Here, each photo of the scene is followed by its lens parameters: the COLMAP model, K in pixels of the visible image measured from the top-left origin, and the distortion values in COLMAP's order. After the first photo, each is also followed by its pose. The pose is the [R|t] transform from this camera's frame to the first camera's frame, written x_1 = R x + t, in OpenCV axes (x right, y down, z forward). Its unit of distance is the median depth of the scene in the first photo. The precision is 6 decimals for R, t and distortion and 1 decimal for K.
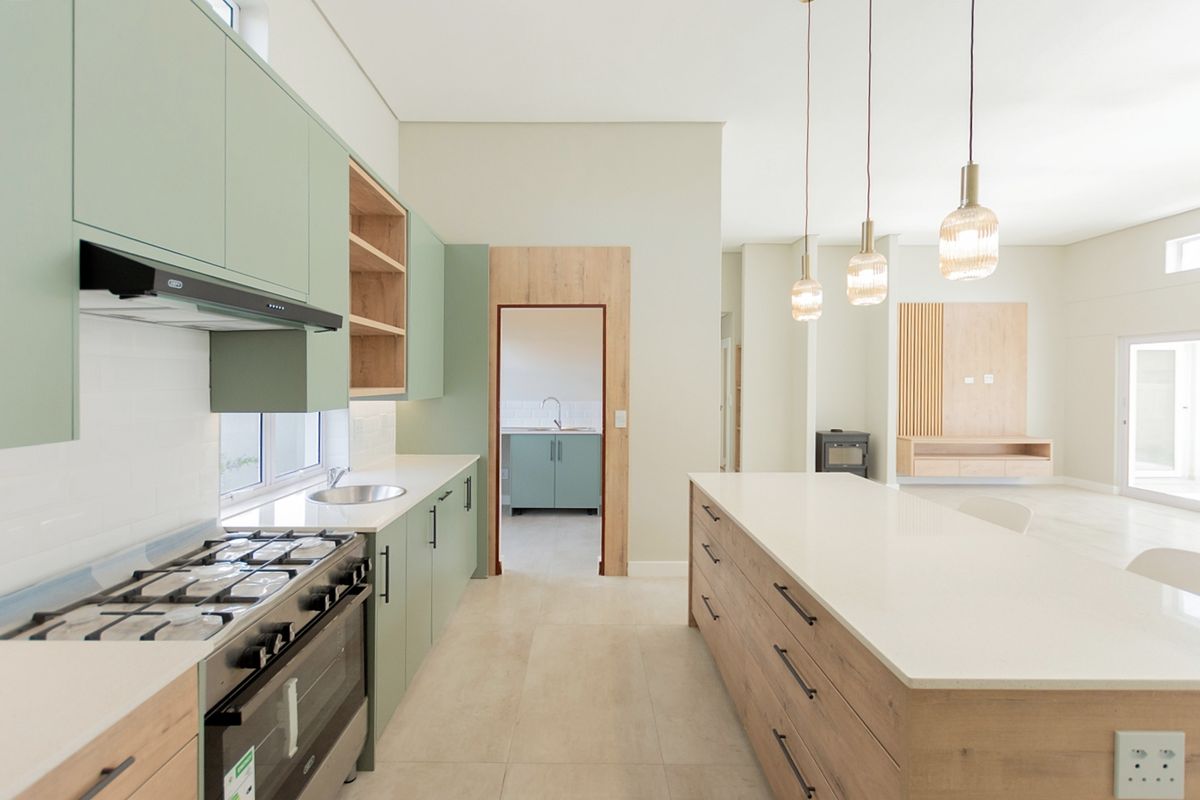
lens RADIAL K [[544.7, 0, 590.5], [0, 544.7, 383.5], [0, 0, 1]] dist [-0.001093, -0.000498]
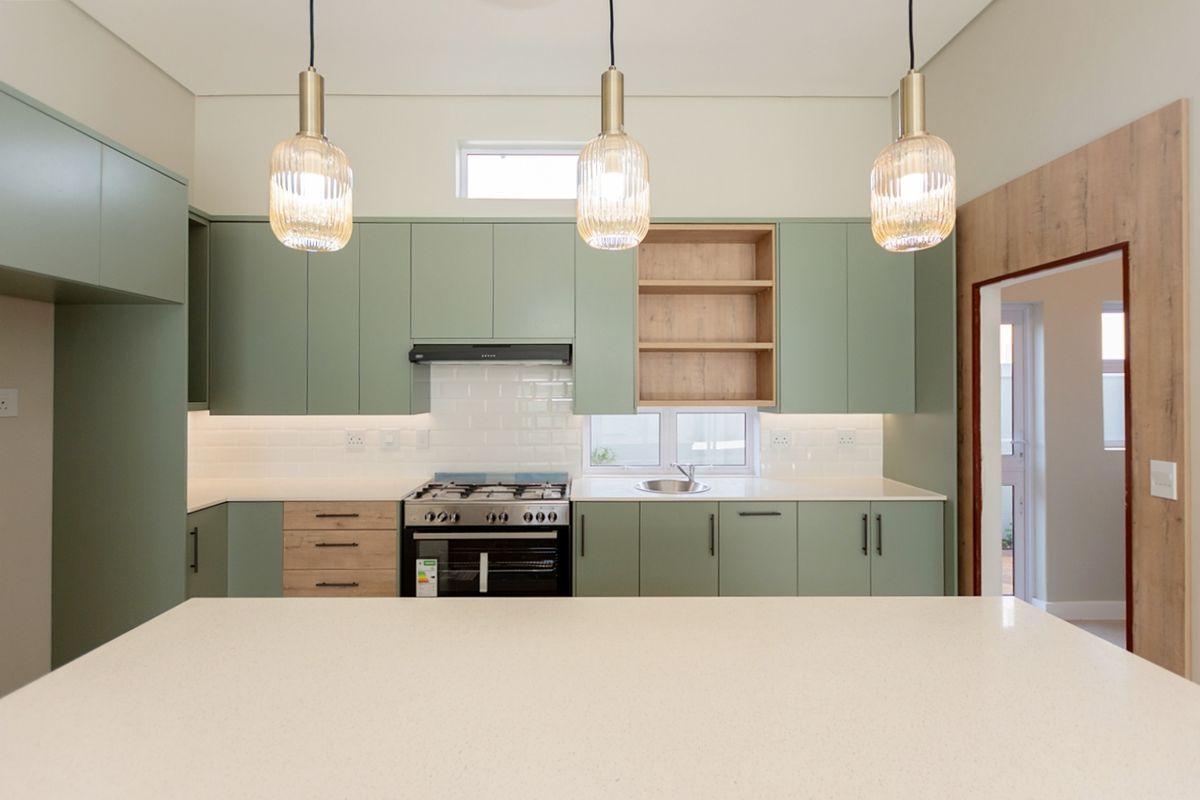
lens RADIAL K [[544.7, 0, 590.5], [0, 544.7, 383.5], [0, 0, 1]] dist [-0.001093, -0.000498]
pose [[0.018519, -0.007884, -0.999797, 0.509641], [-0.006283, 0.999948, -0.008001, -0.009463], [0.999809, 0.006430, 0.018469, 0.504769]]
